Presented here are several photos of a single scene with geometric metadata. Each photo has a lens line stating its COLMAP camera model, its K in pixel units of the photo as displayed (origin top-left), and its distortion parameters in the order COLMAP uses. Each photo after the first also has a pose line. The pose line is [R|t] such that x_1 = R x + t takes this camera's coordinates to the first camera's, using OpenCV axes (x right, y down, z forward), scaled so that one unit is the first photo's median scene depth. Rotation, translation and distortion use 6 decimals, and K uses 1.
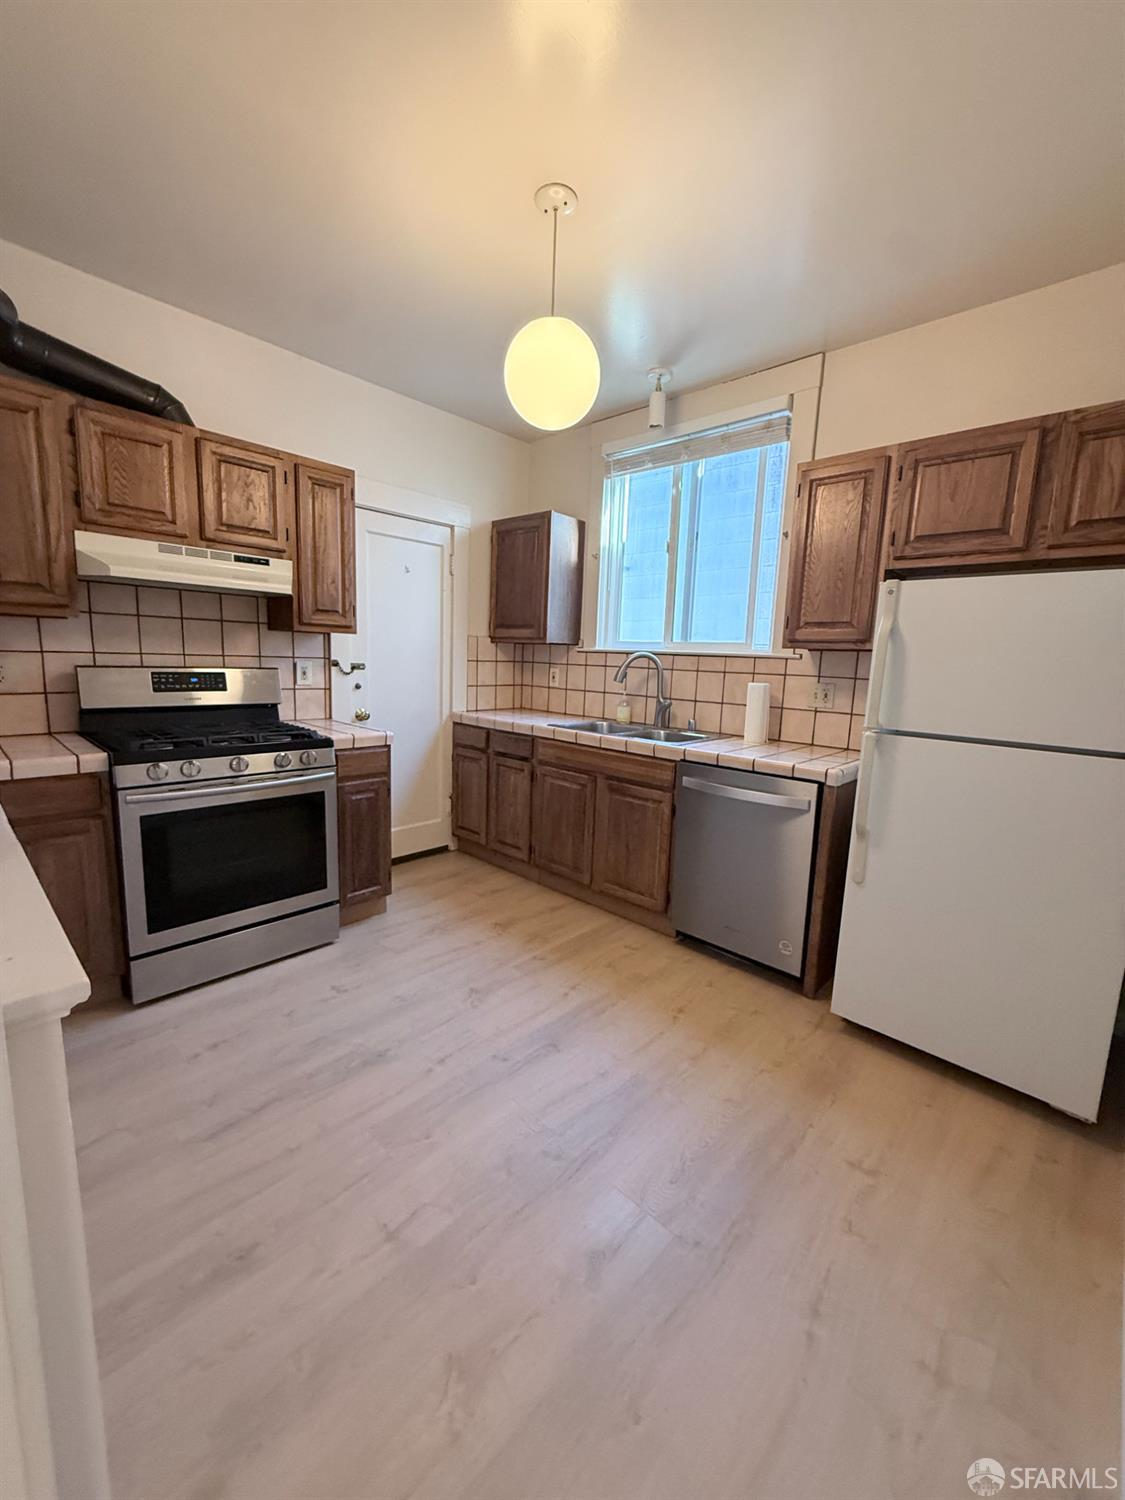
lens RADIAL K [[596.0, 0, 561.6], [0, 596.0, 747.9], [0, 0, 1]] dist [-0.000158, -0.000007]
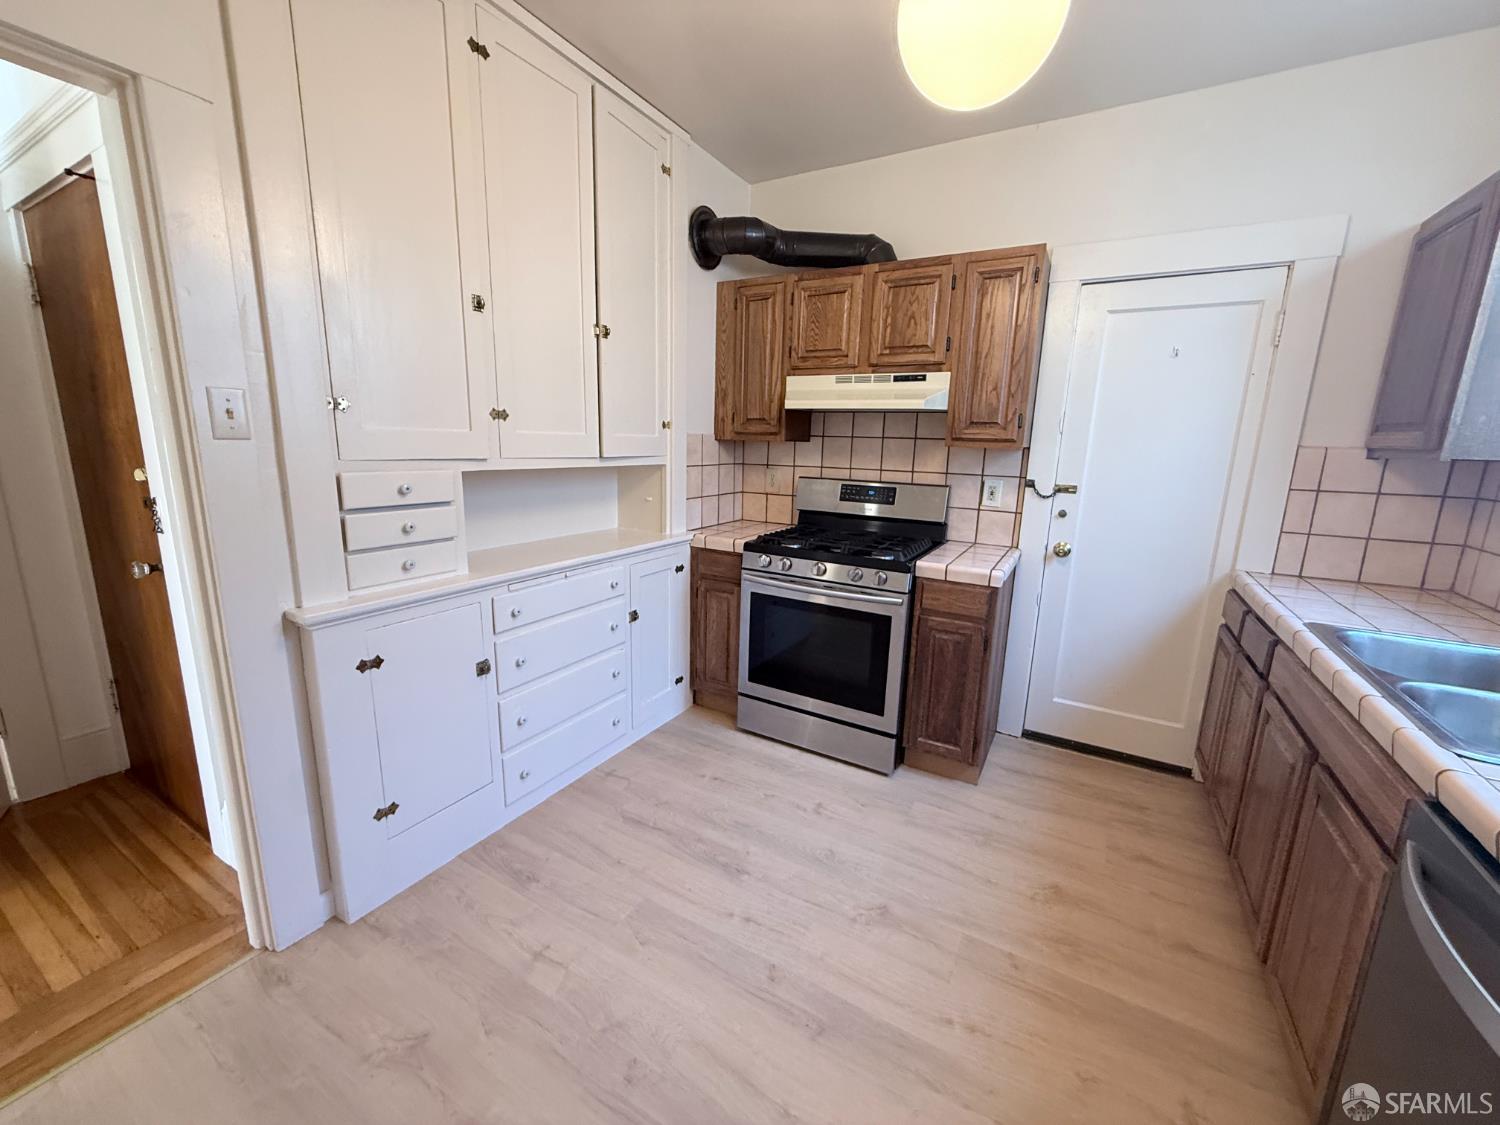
lens RADIAL K [[596.0, 0, 748.1], [0, 596.0, 560.8], [0, 0, 1]] dist [-0.000158, -0.000007]
pose [[0.229789, 0.166707, -0.958856, 0.434212], [-0.165870, 0.977515, 0.130201, -0.097998], [0.959002, 0.129127, 0.252274, 0.520795]]
